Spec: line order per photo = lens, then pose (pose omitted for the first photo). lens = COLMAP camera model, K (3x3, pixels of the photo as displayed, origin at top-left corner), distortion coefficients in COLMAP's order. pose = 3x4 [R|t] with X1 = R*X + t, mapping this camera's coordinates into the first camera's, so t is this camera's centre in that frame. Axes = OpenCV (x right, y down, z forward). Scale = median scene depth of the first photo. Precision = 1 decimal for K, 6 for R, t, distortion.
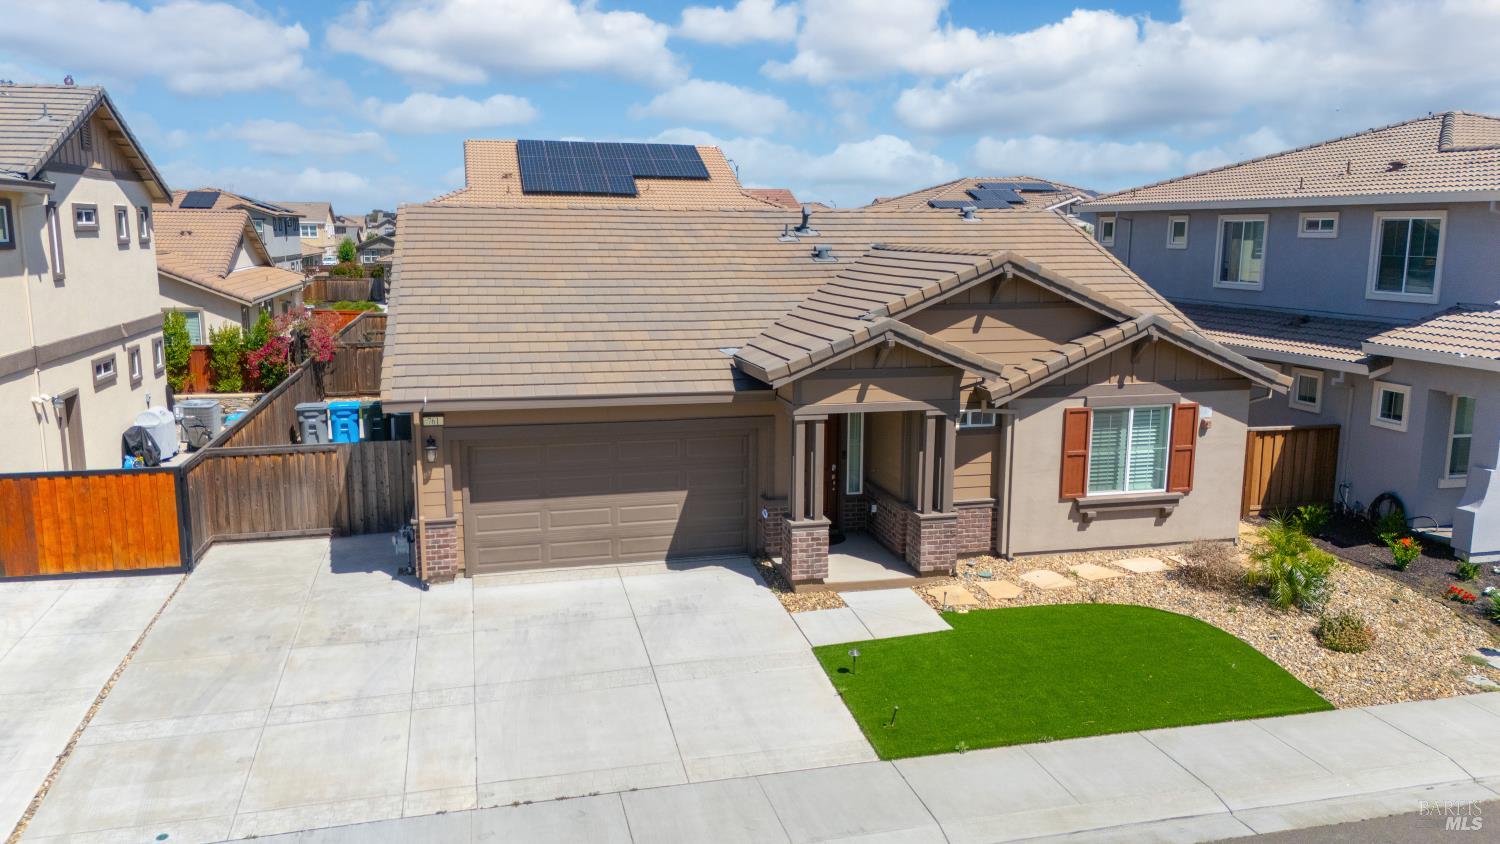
lens RADIAL K [[1113.0, 0, 749.2], [0, 1113.0, 407.6], [0, 0, 1]] dist [0.083858, -0.087753]
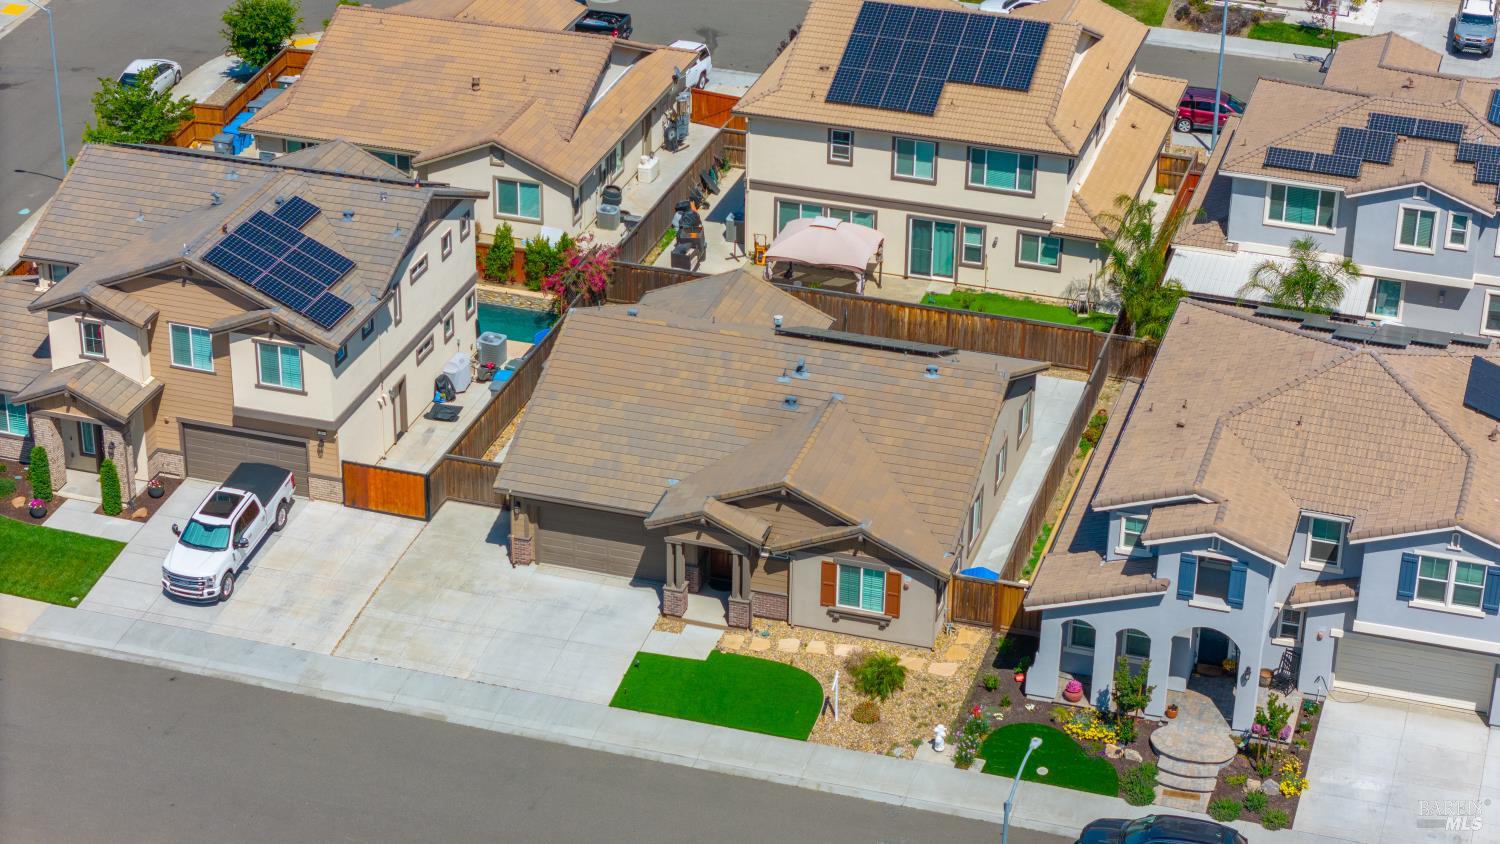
lens RADIAL K [[3103.7, 0, 737.7], [0, 3103.7, 421.1], [0, 0, 1]] dist [-0.151837, 0.000000]
pose [[0.854700, 0.244654, -0.457856, 2.485315], [-0.091148, 0.939005, 0.331605, -1.923881], [0.511058, -0.241691, 0.824867, -3.263740]]
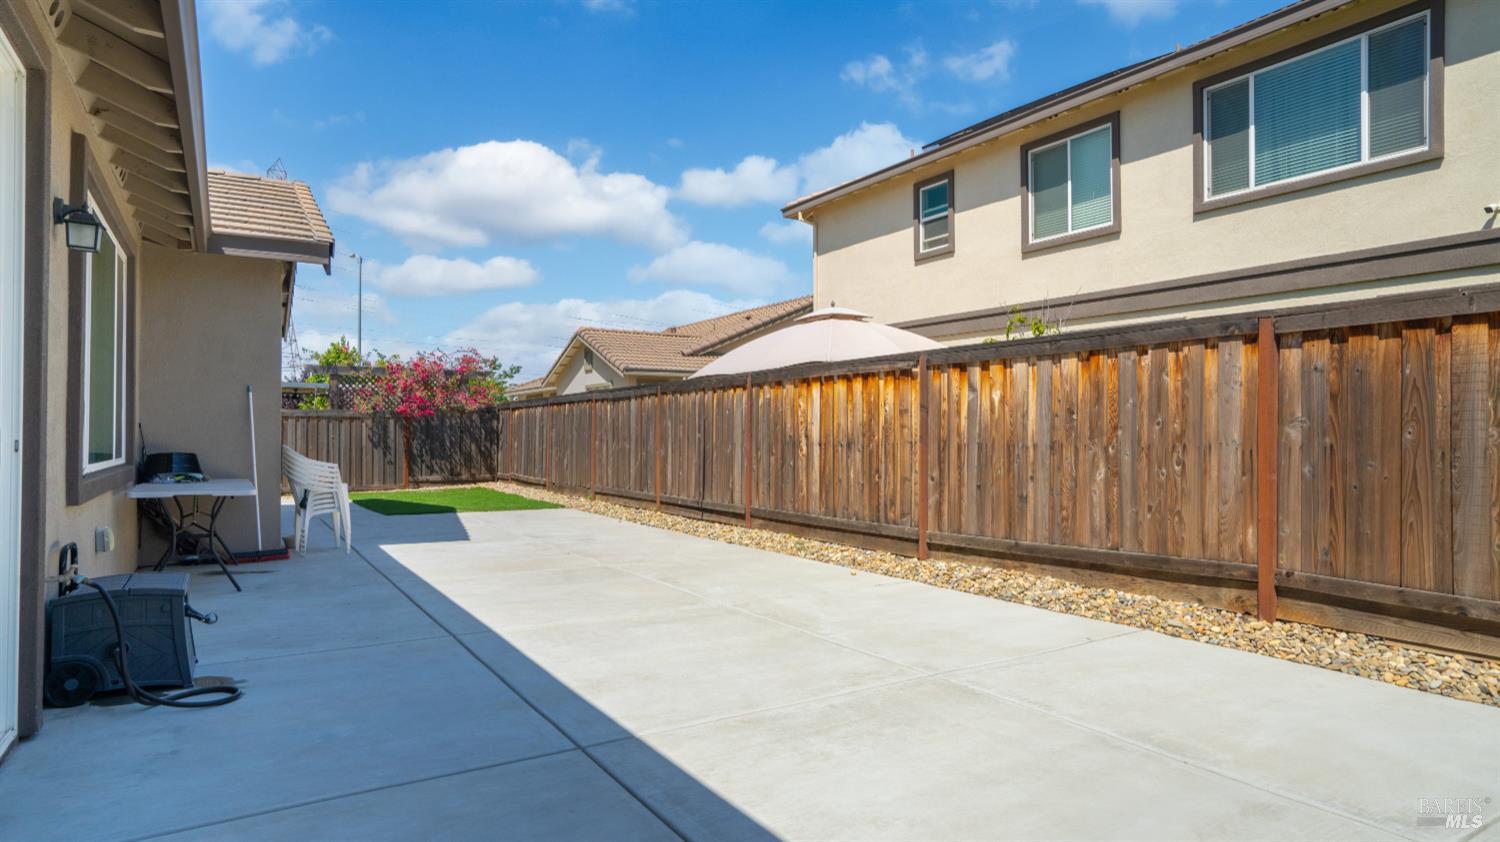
lens RADIAL K [[825.3, 0, 742.4], [0, 825.3, 424.7], [0, 0, 1]] dist [-0.001448, -0.000250]
pose [[0.309371, -0.013789, -0.950841, 0.325367], [-0.151479, 0.986413, -0.063591, -0.060733], [0.938799, 0.163706, 0.303079, 1.874679]]
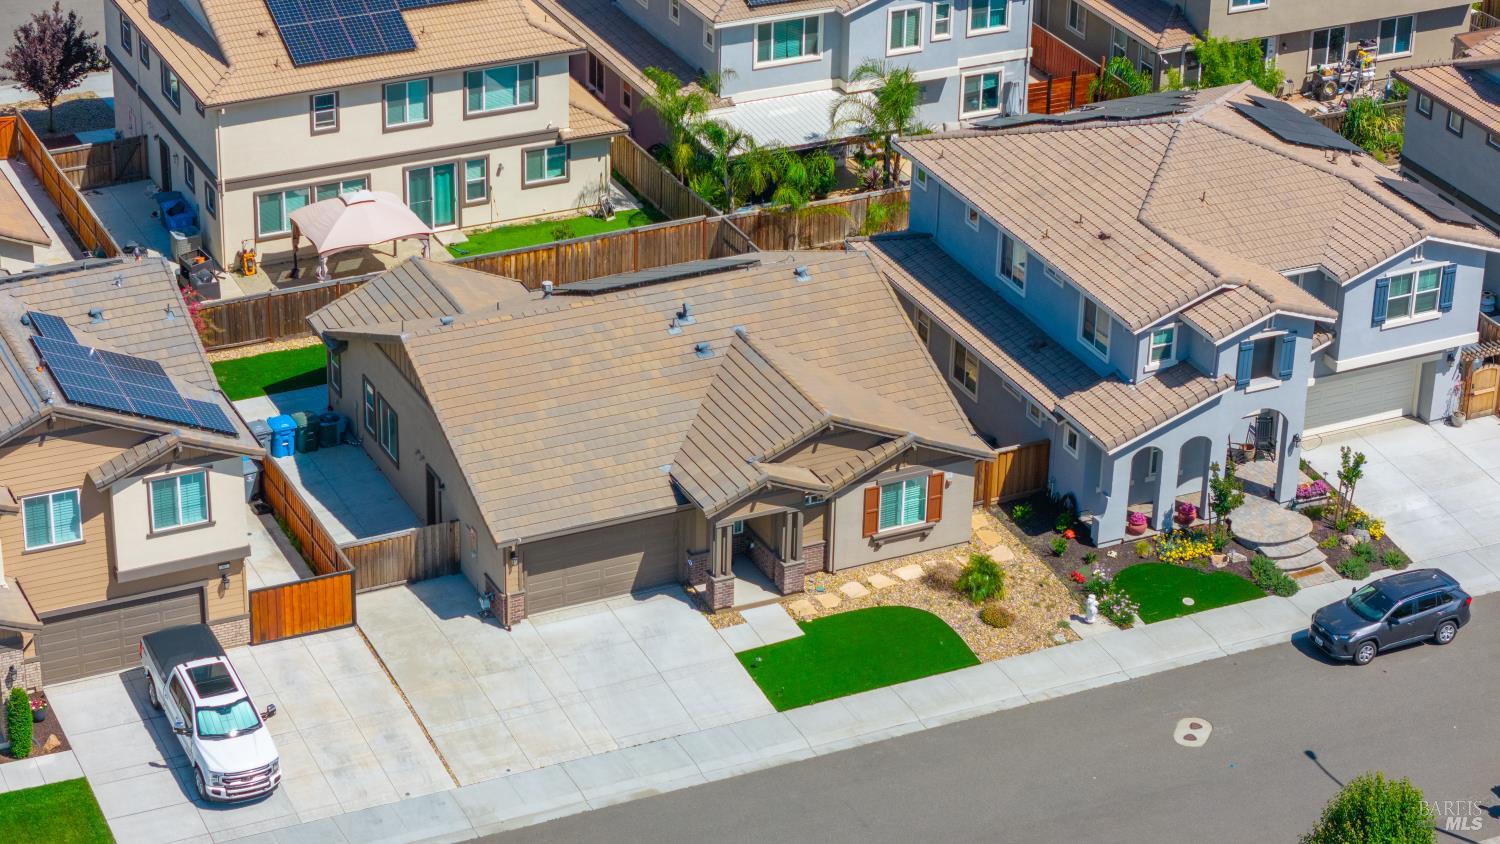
lens RADIAL K [[3550.3, 0, 758.4], [0, 3550.3, 413.7], [0, 0, 1]] dist [-0.143668, 0.000000]
pose [[0.978981, -0.075646, 0.189404, -0.893280], [0.013271, 0.950330, 0.310960, -1.802739], [-0.203519, -0.301911, 0.931359, -3.974548]]
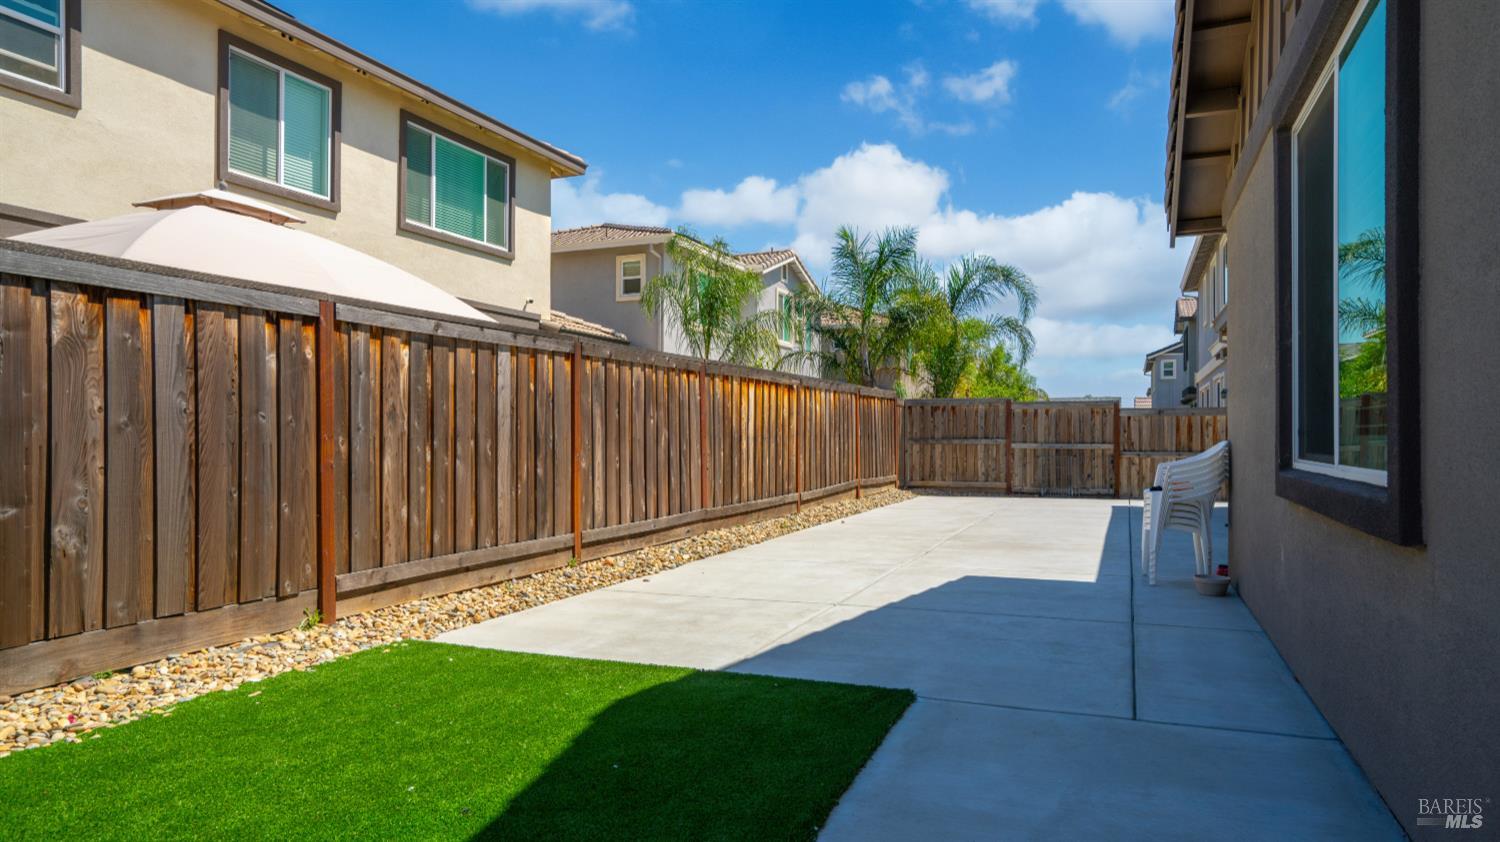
lens RADIAL K [[904.9, 0, 758.4], [0, 904.9, 431.1], [0, 0, 1]] dist [-0.001478, 0.004598]
pose [[0.590107, -0.003763, 0.807316, -0.569300], [0.132927, 0.986794, -0.092563, -0.036514], [-0.796306, 0.161936, 0.582815, 1.718060]]
